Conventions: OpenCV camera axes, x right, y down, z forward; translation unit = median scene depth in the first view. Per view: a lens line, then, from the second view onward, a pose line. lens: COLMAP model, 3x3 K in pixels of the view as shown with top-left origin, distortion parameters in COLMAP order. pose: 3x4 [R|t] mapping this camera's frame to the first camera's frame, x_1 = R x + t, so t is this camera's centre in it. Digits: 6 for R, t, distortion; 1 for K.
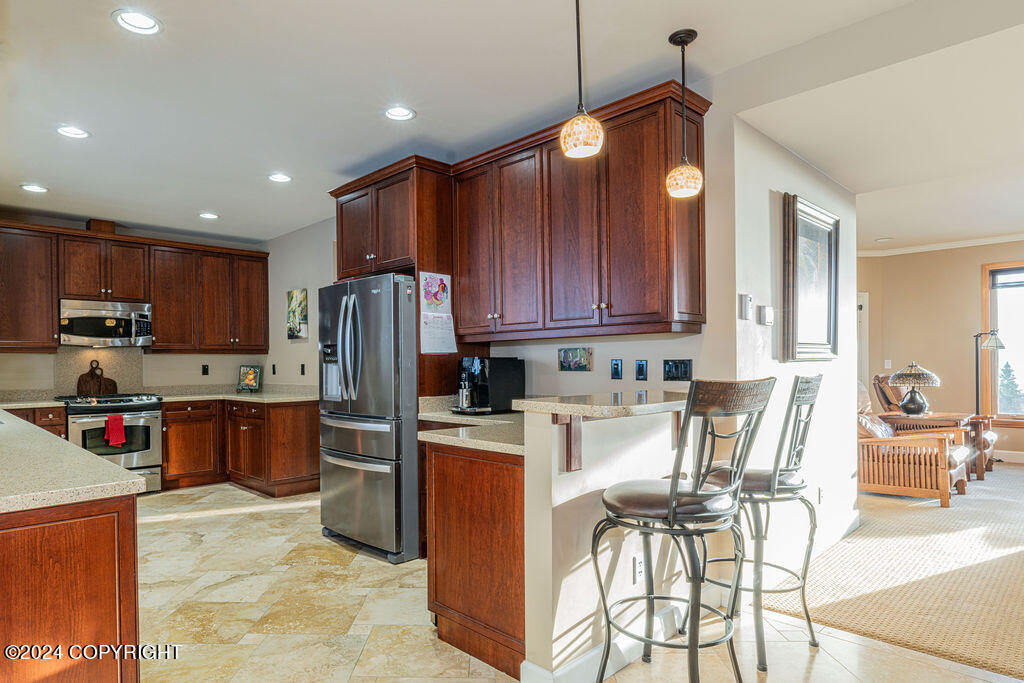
lens RADIAL K [[608.6, 0, 470.9], [0, 608.6, 365.1], [0, 0, 1]] dist [-0.003836, 0.000748]
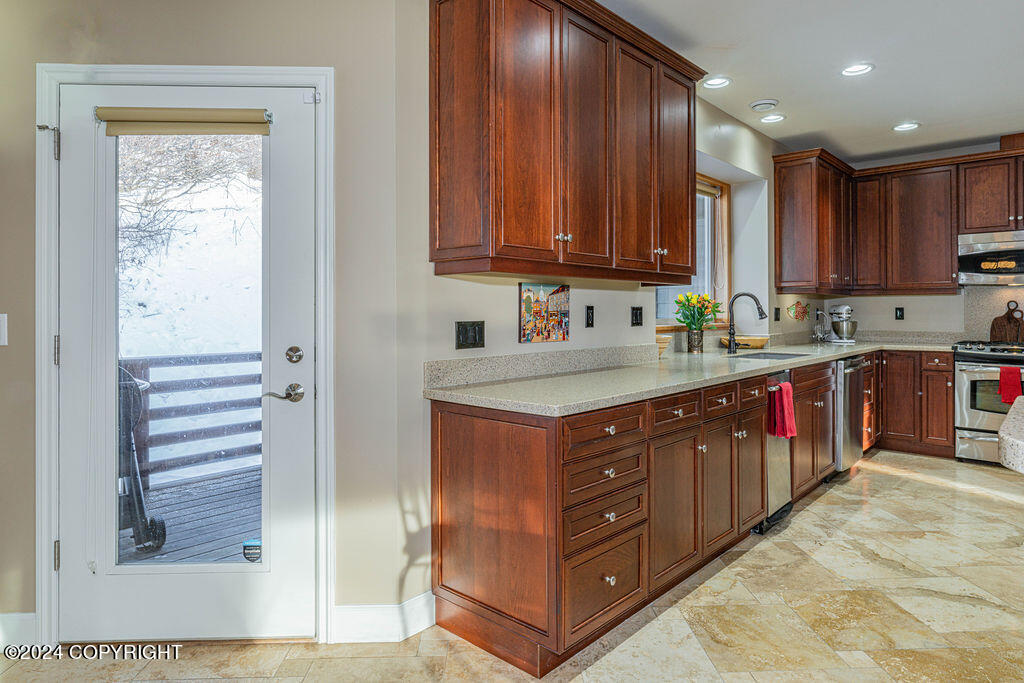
lens RADIAL K [[625.1, 0, 508.6], [0, 625.1, 314.3], [0, 0, 1]] dist [0.004248, 0.002074]
pose [[0.092364, 0.021587, -0.995491, 0.246830], [0.002574, 0.999756, 0.021918, -0.013360], [0.995722, -0.004586, 0.092286, 0.282308]]
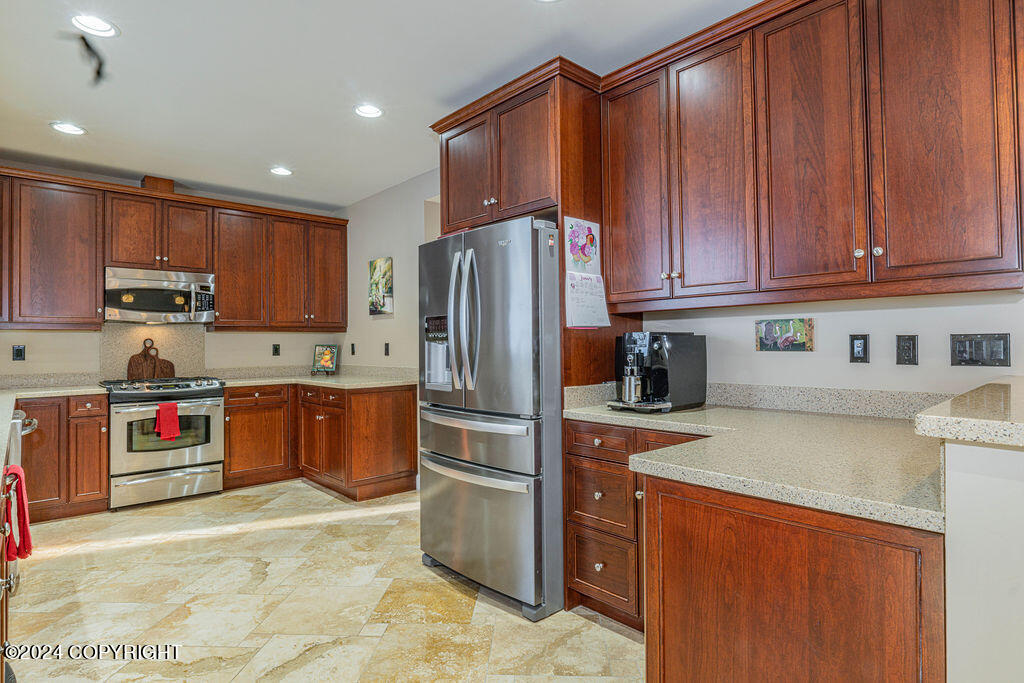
lens RADIAL K [[546.0, 0, 518.7], [0, 546.0, 332.2], [0, 0, 1]] dist [-0.006499, 0.000861]
pose [[0.999999, -0.000959, -0.000376, -0.116633], [0.000950, 0.999715, -0.023839, 0.002053], [0.000399, 0.023839, 0.999716, 0.288273]]
